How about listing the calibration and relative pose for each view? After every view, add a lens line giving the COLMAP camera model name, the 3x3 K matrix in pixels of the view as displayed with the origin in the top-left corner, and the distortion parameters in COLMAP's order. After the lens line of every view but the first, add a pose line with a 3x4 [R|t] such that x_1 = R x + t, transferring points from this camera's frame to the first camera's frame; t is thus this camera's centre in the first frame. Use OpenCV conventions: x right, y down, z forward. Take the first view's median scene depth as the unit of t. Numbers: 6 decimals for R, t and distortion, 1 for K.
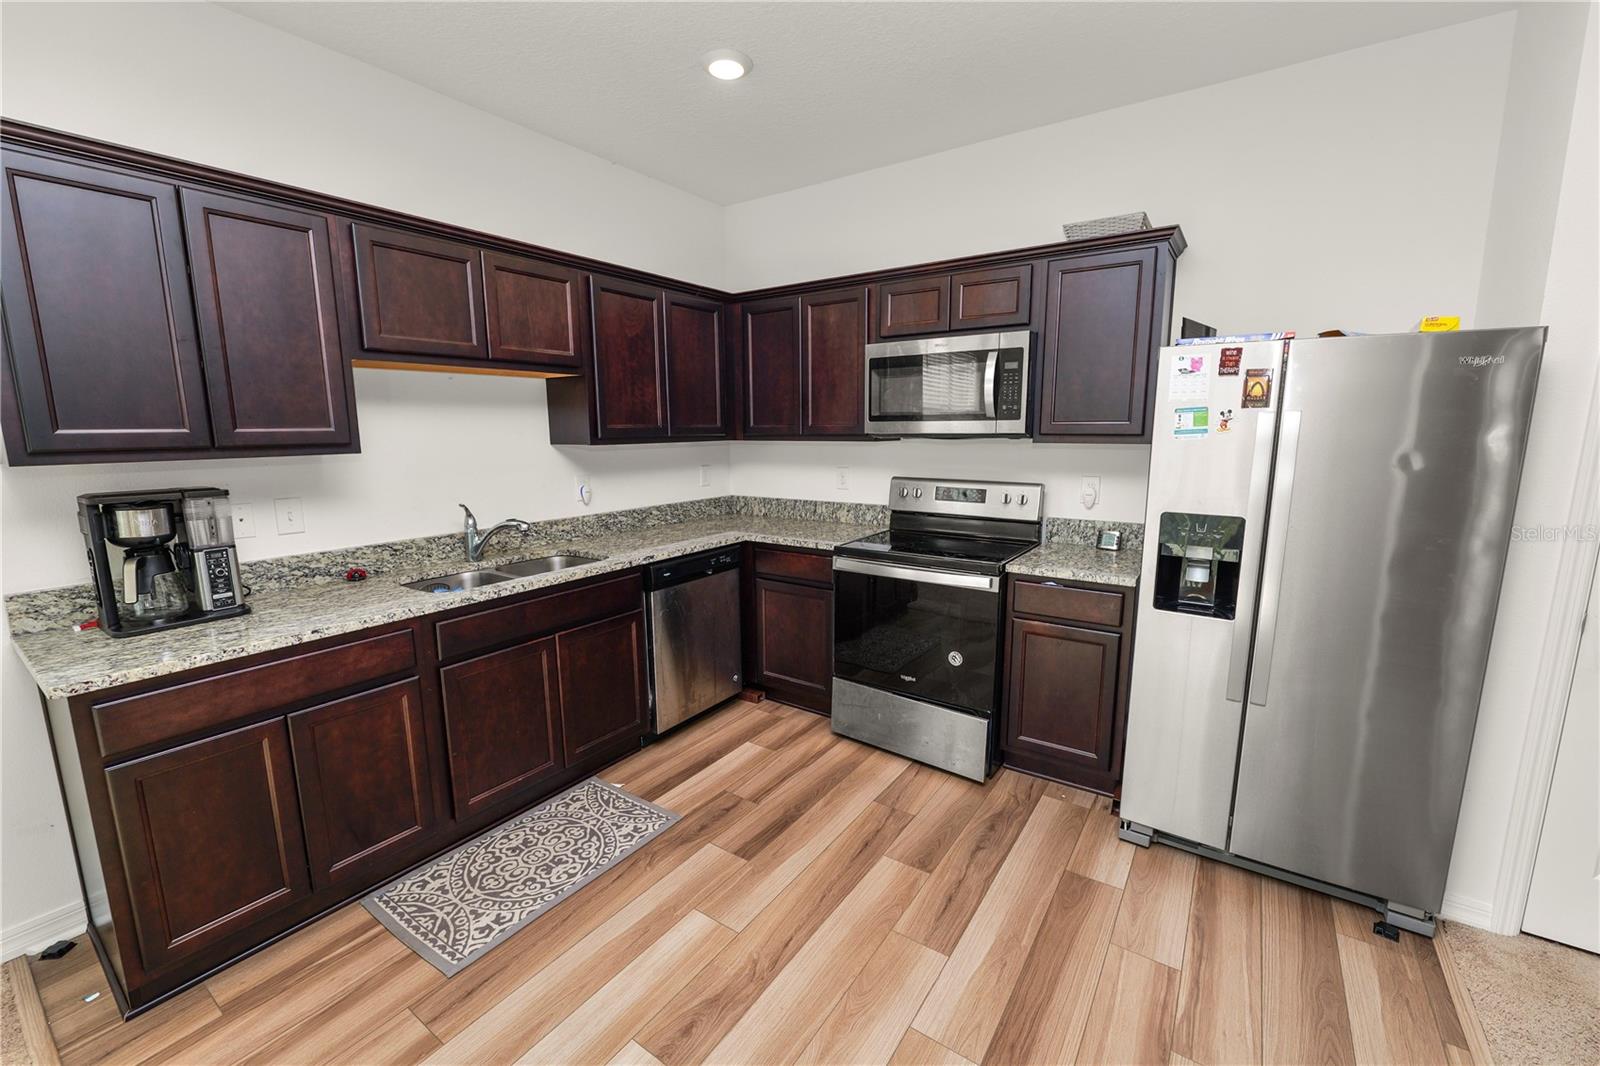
lens RADIAL K [[652.4, 0, 800.0], [0, 652.4, 533.0], [0, 0, 1]] dist [-0.010088, 0.000028]
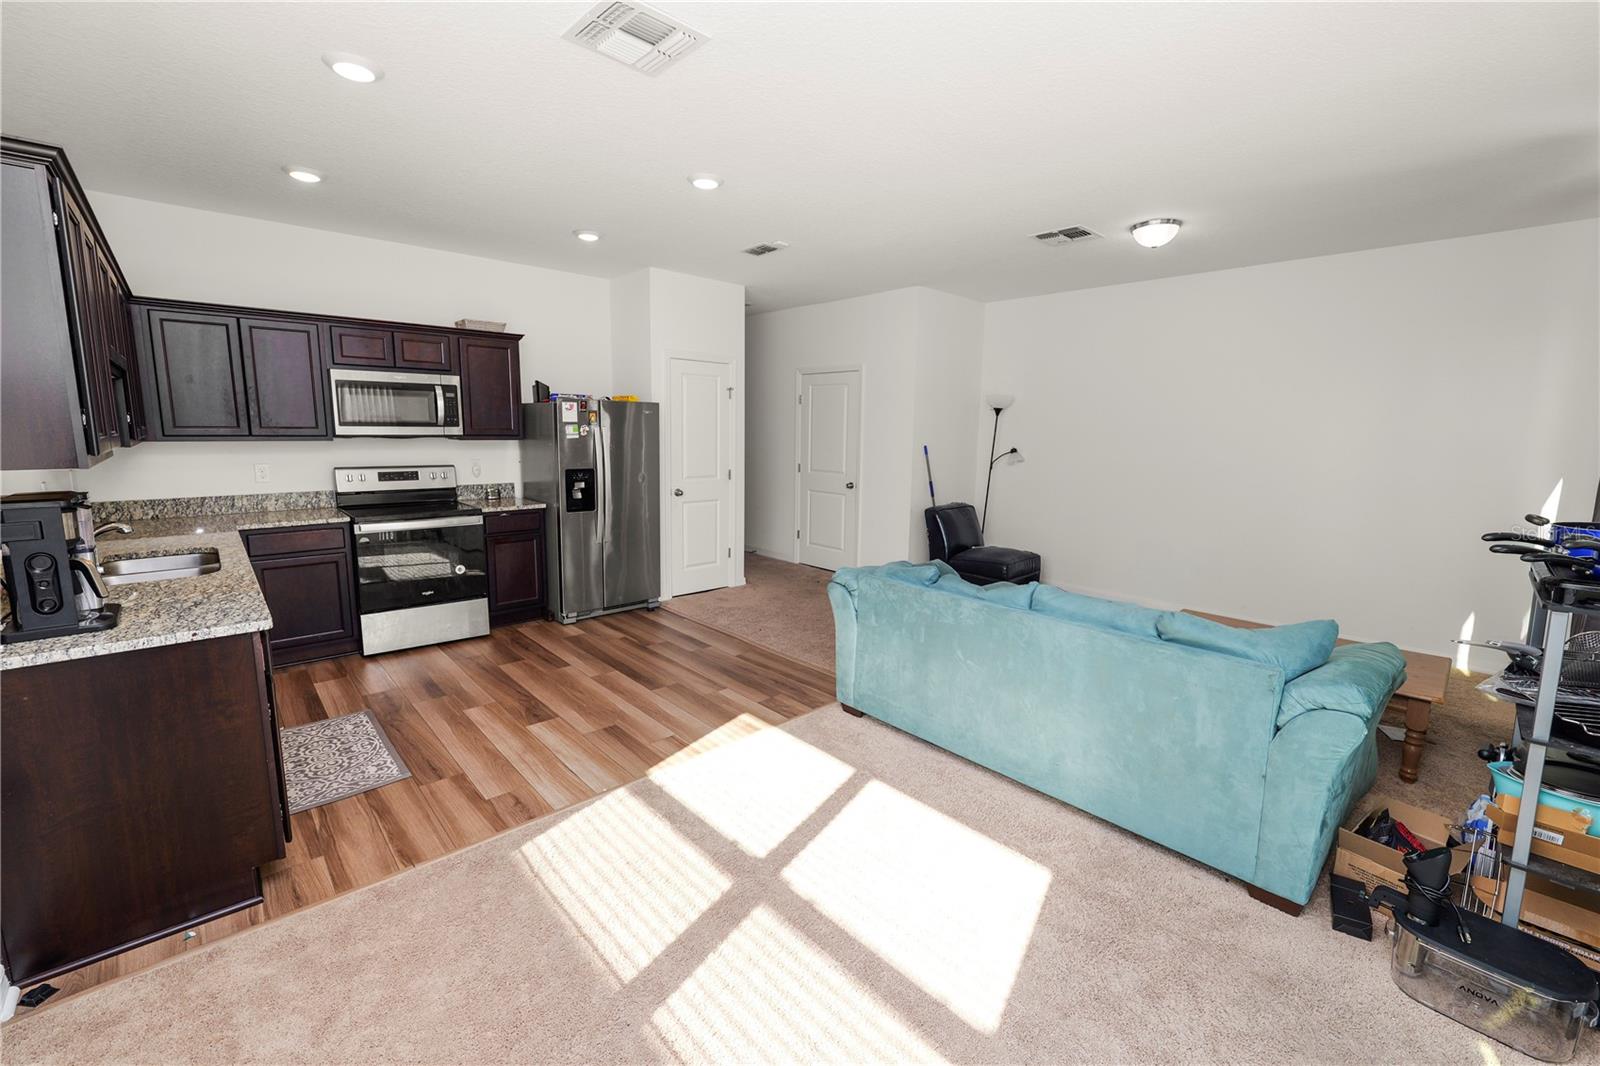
lens RADIAL K [[654.8, 0, 798.5], [0, 654.8, 528.4], [0, 0, 1]] dist [-0.009903, 0.000111]
pose [[0.218660, -0.138738, 0.965888, -1.176134], [0.141464, 0.983891, 0.109299, 0.028593], [-0.965493, 0.112739, 0.234764, -0.241976]]
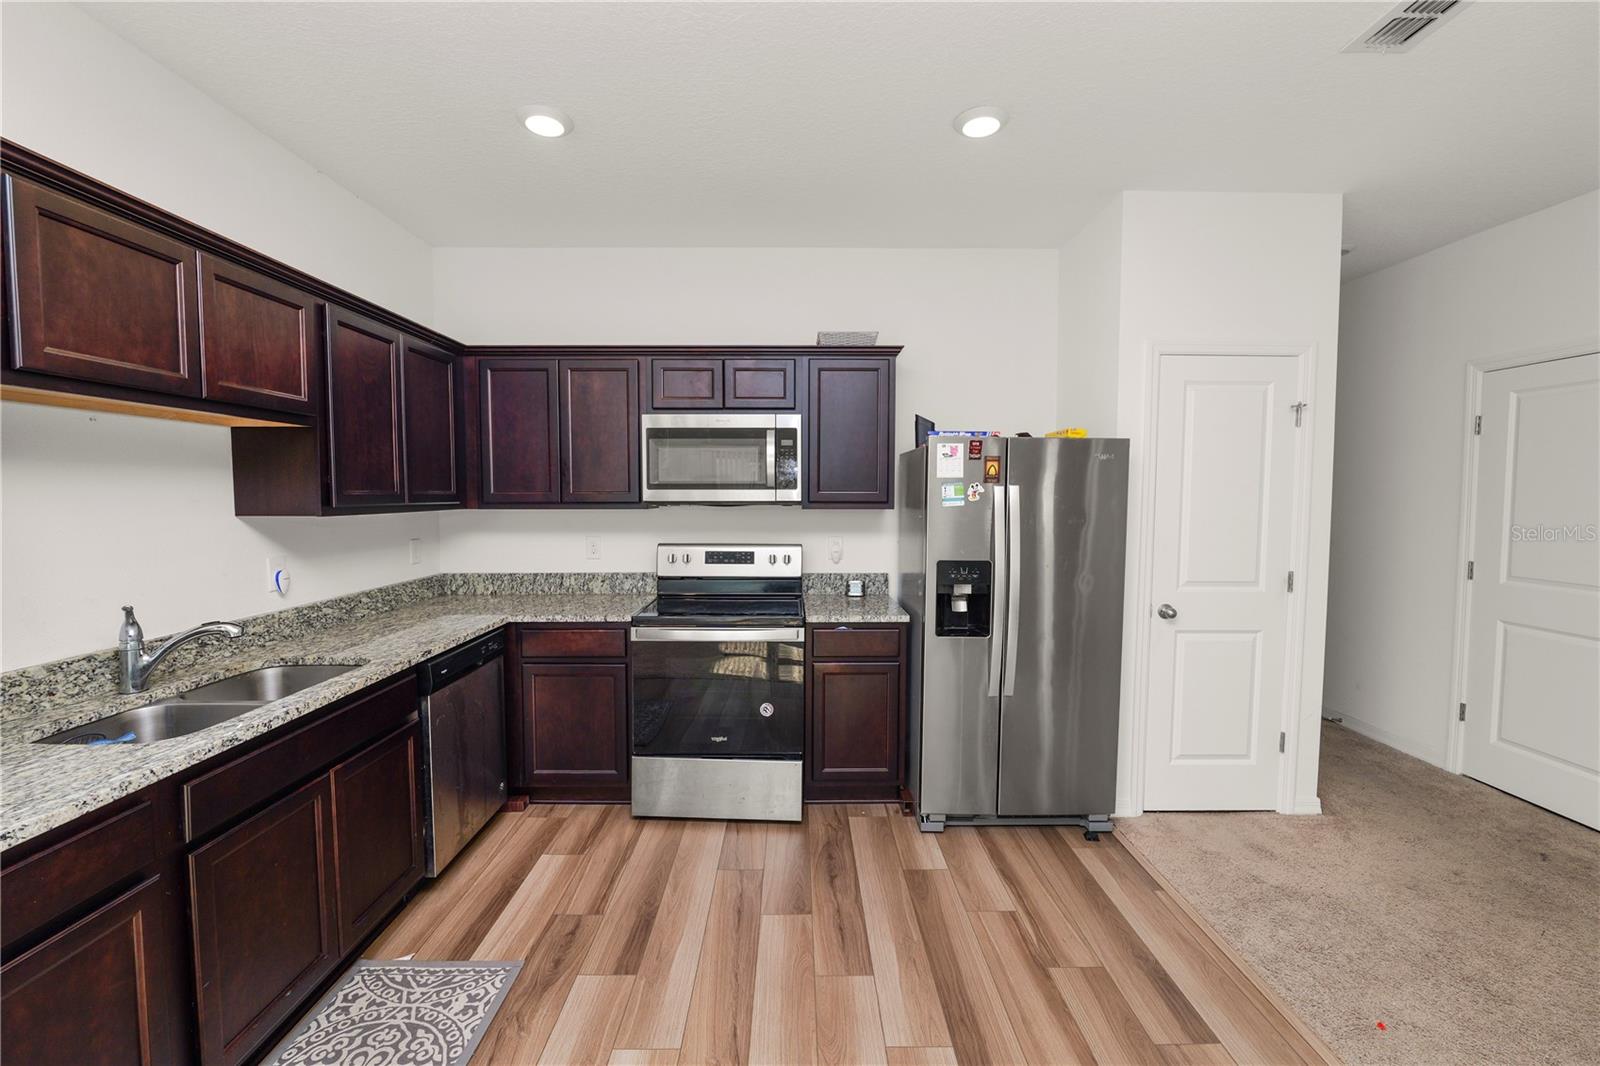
lens RADIAL K [[654.8, 0, 798.5], [0, 654.8, 528.4], [0, 0, 1]] dist [-0.009903, 0.000111]
pose [[0.819419, -0.023937, 0.572695, -0.326824], [0.086395, 0.992871, -0.082116, -0.009646], [-0.566647, 0.116765, 0.815645, 0.060552]]
